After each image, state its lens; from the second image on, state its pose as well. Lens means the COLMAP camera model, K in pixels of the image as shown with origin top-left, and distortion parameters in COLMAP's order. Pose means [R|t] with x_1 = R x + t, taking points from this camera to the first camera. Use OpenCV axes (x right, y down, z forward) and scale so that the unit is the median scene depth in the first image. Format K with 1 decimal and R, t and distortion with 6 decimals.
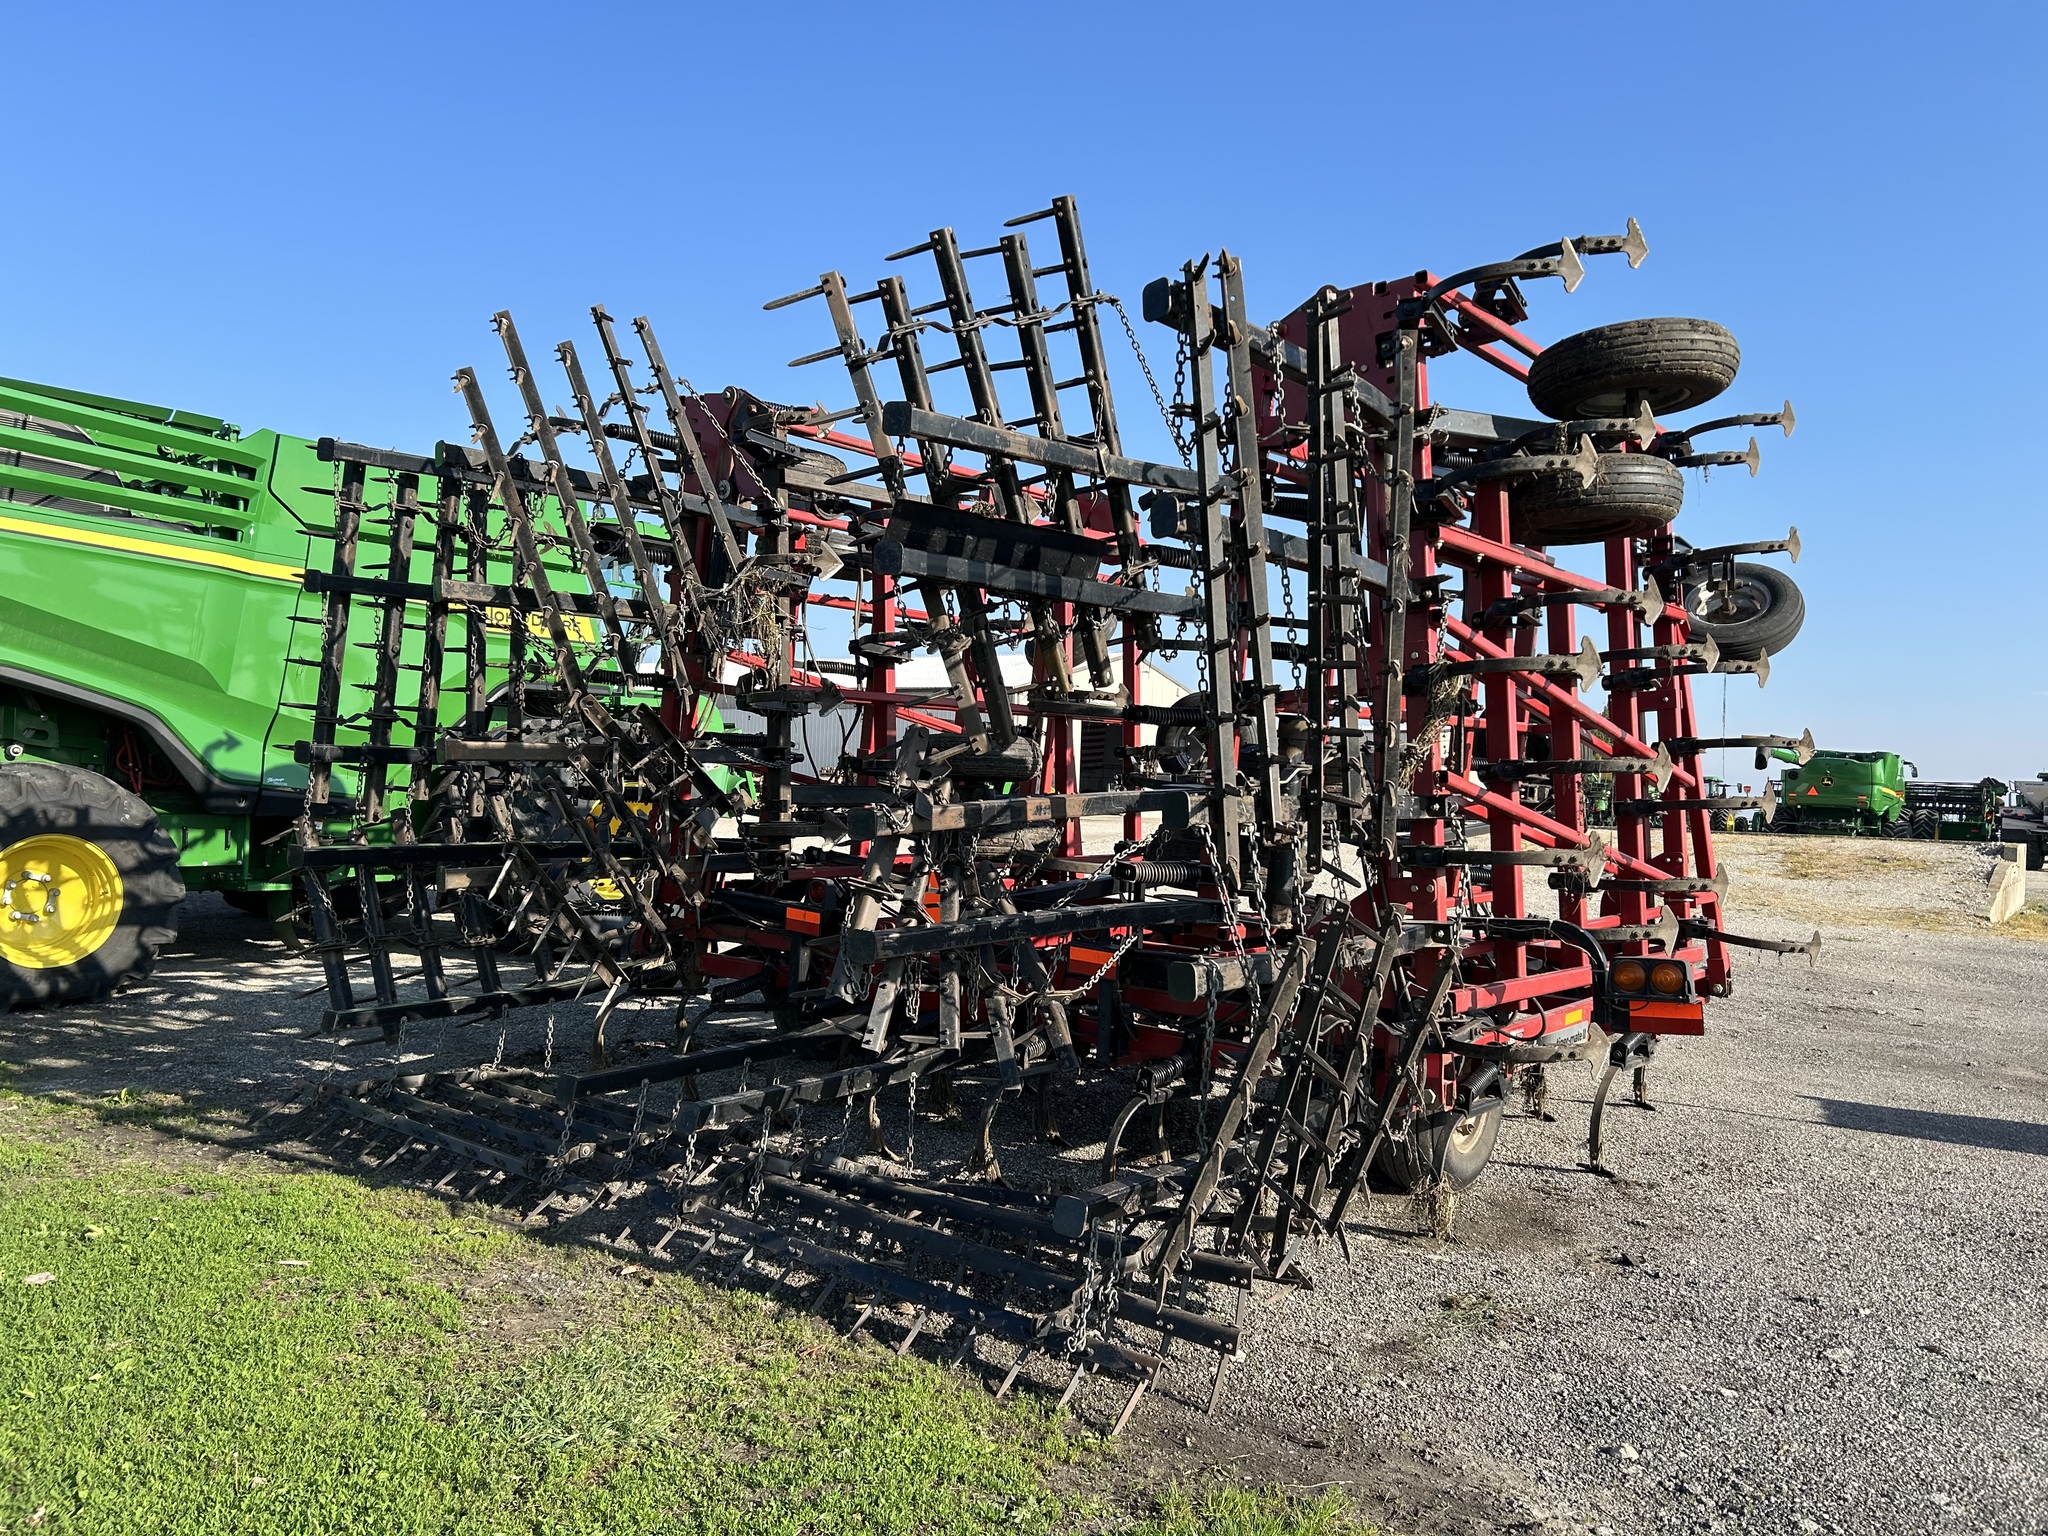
lens RADIAL K [[1525.7, 0, 1024.0], [0, 1525.7, 768.0], [0, 0, 1]] dist [0.028093, -0.003529]
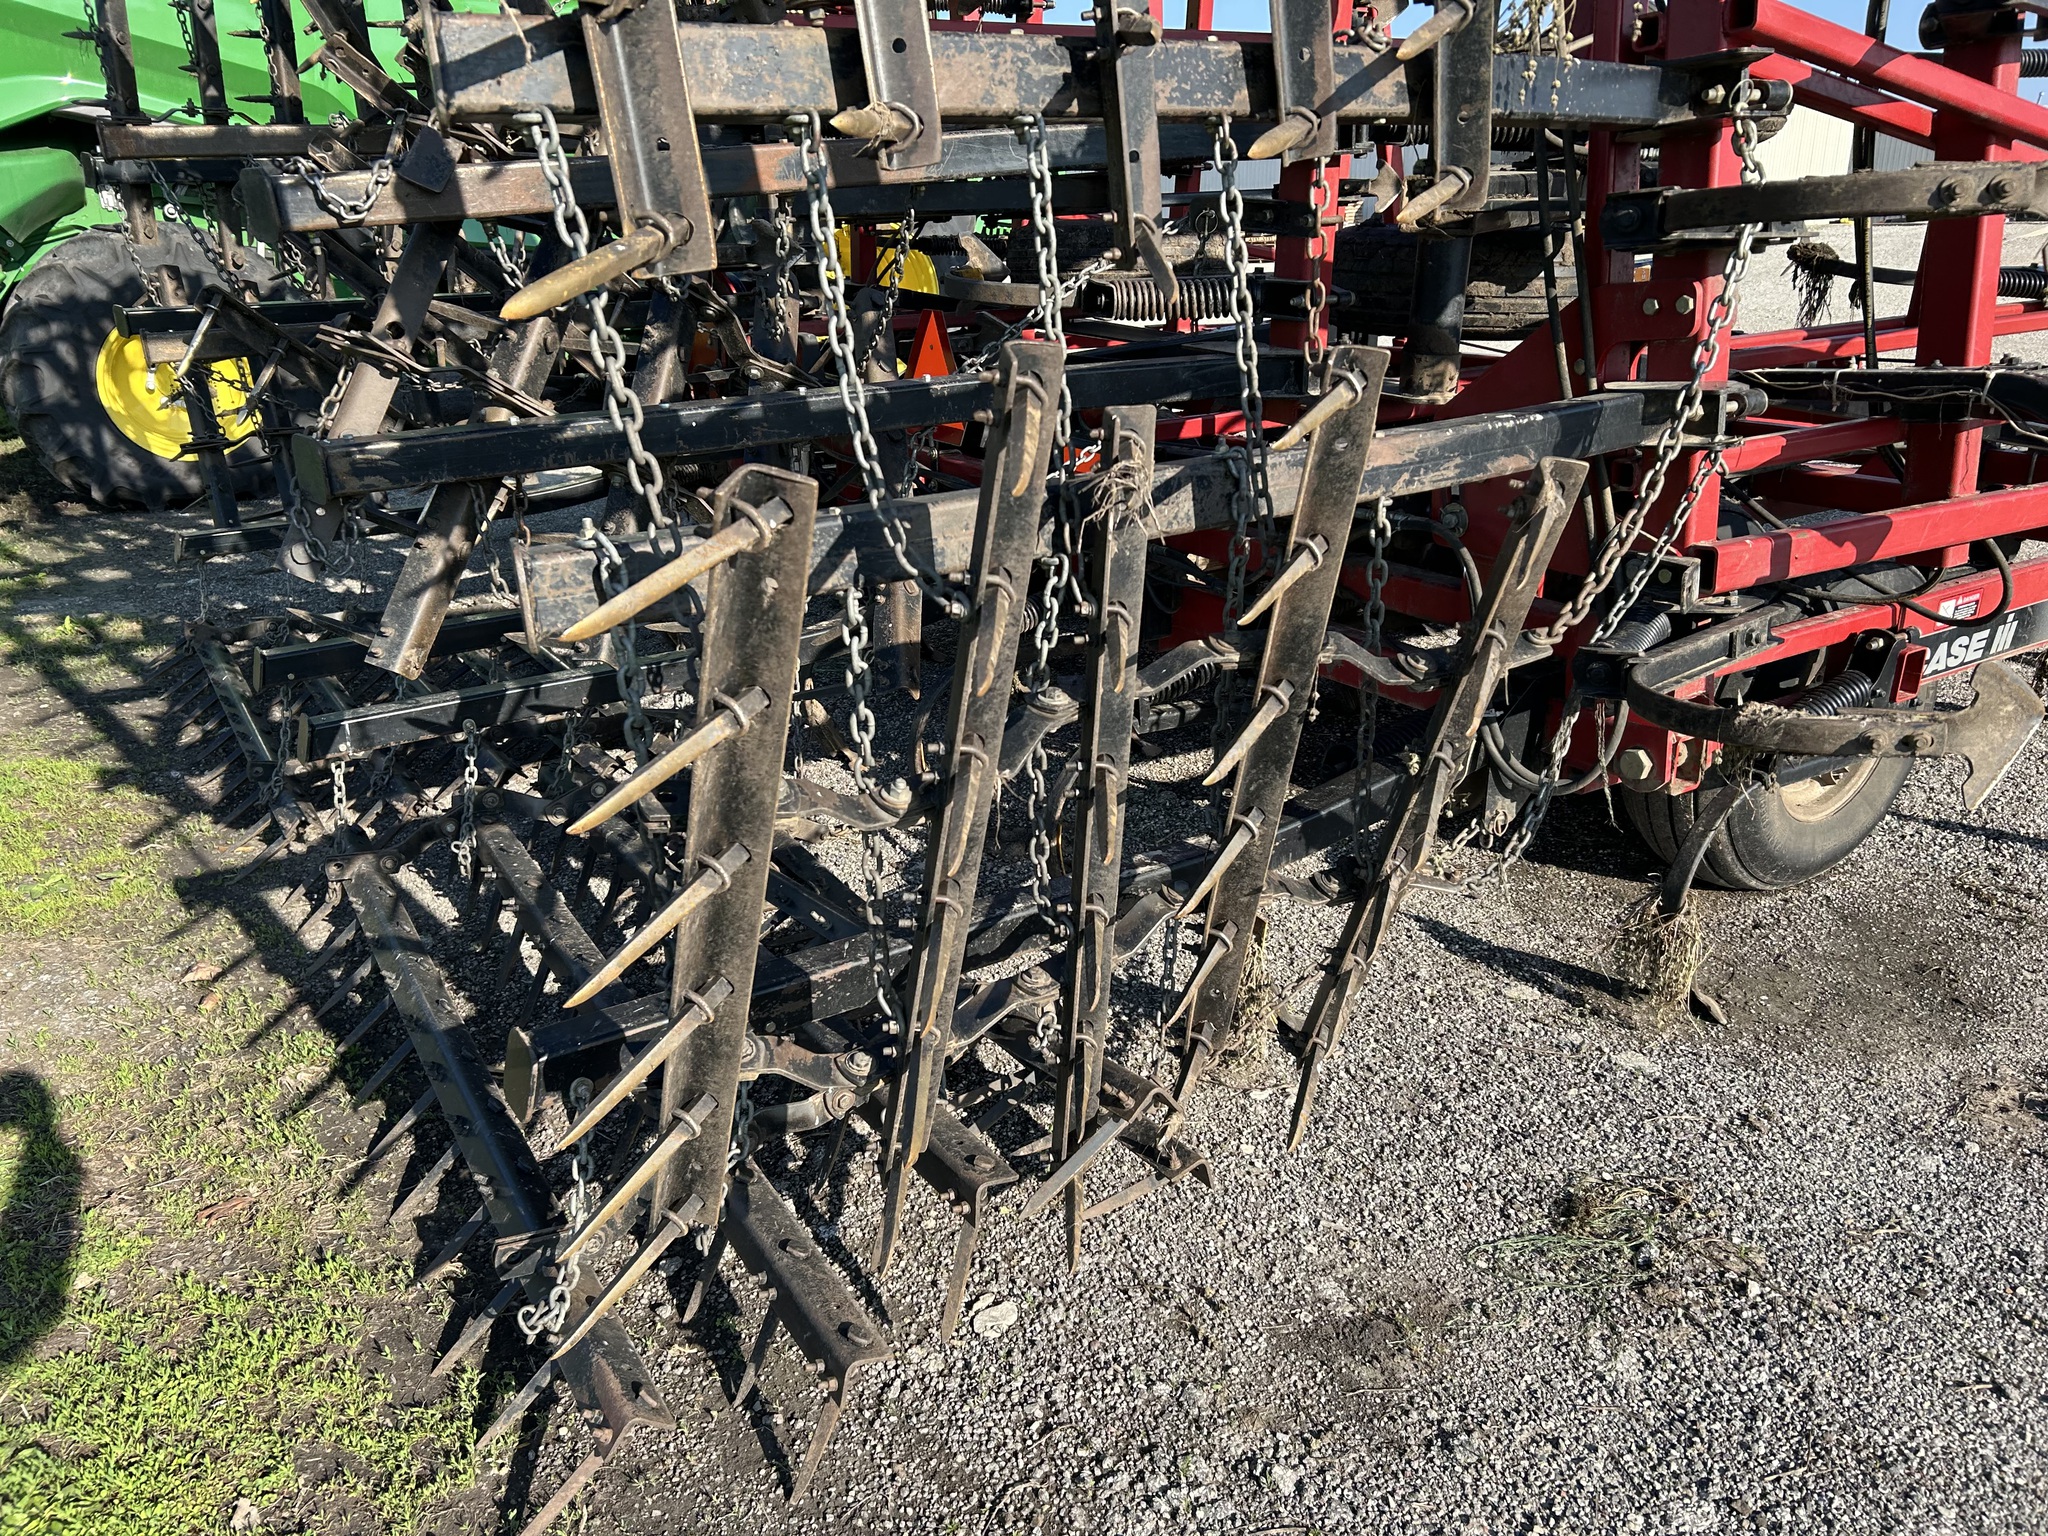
lens RADIAL K [[1525.7, 0, 1024.0], [0, 1525.7, 768.0], [0, 0, 1]] dist [0.028093, -0.003529]
pose [[0.938589, 0.060392, -0.339710, 0.237644], [0.058550, 0.942406, 0.329307, 0.047057], [0.340032, -0.328974, 0.880996, 0.497585]]
